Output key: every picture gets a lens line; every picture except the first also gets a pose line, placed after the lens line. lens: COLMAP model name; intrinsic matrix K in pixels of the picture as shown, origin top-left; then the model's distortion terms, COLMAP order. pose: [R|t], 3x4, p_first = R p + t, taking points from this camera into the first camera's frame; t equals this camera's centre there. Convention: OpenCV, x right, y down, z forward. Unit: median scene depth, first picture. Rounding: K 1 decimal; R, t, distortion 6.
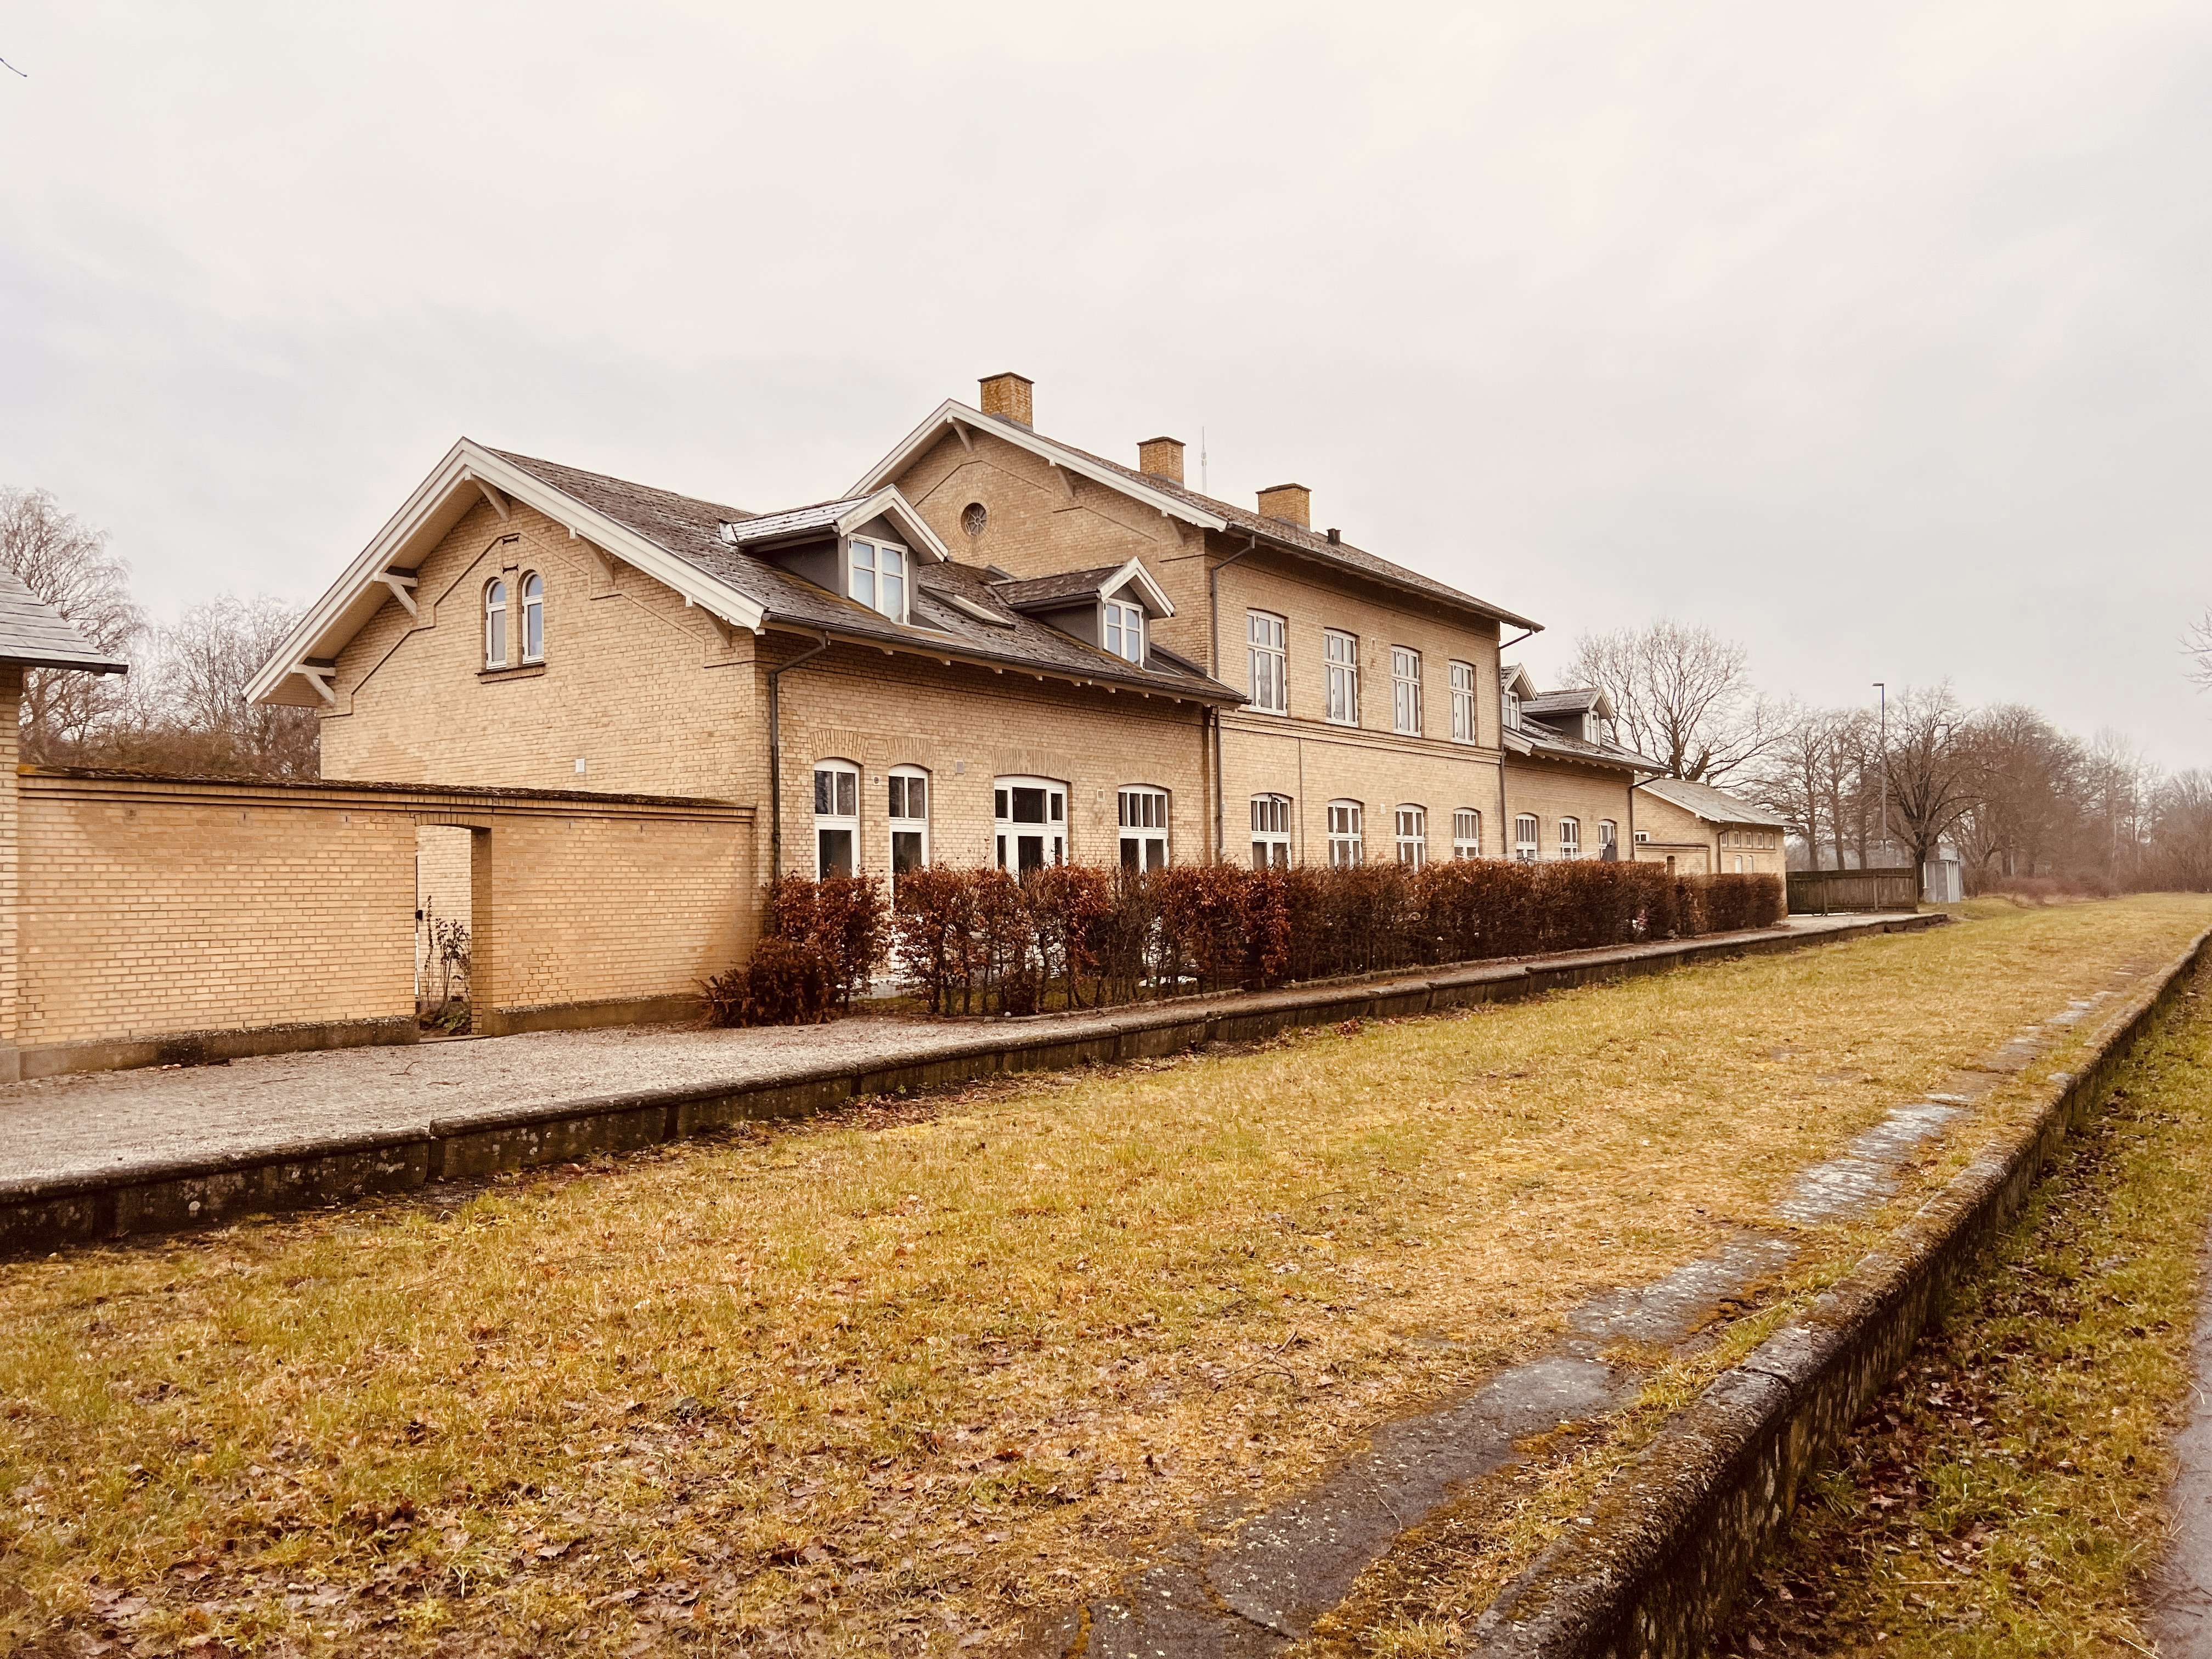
lens RADIAL K [[1645.9, 0, 1091.9], [0, 1645.9, 870.5], [0, 0, 1]] dist [0.085405, -0.137204]
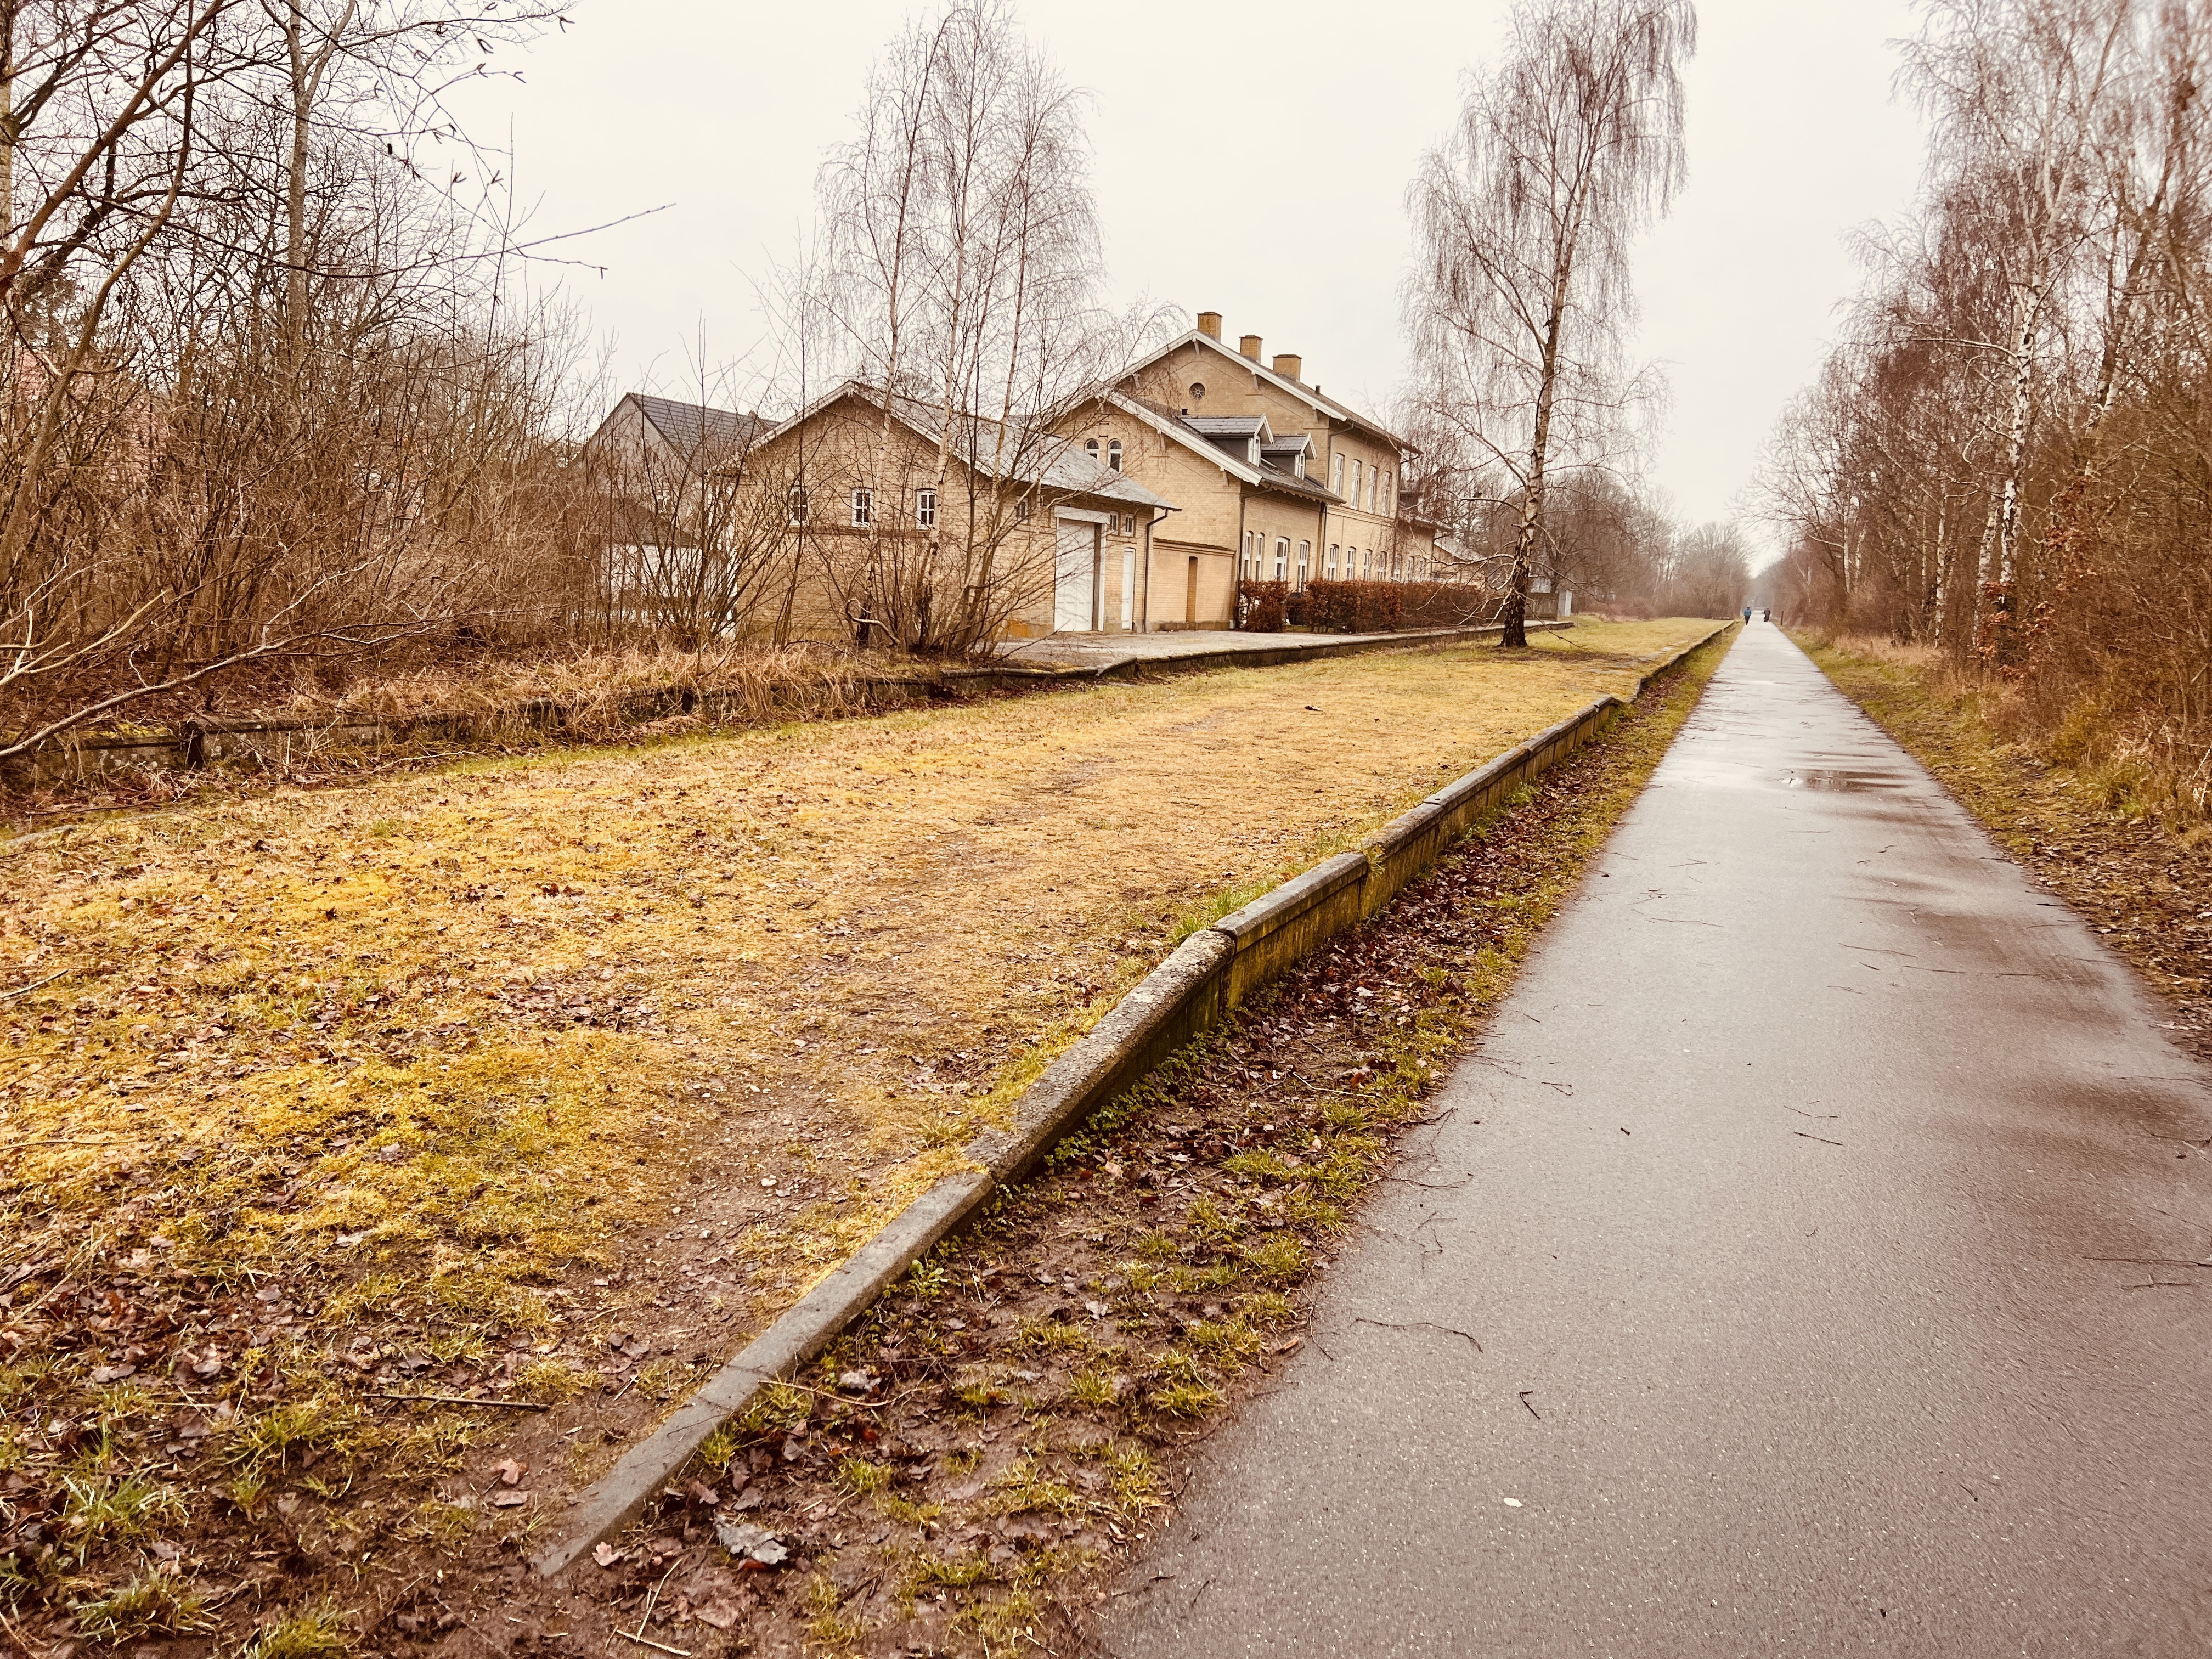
lens RADIAL K [[1645.9, 0, 1091.9], [0, 1645.9, 870.5], [0, 0, 1]] dist [0.085405, -0.137204]
pose [[0.970121, 0.015177, 0.242147, -0.679767], [-0.060121, 0.981953, 0.179317, 0.002394], [-0.235055, -0.188518, 0.953525, -0.990577]]
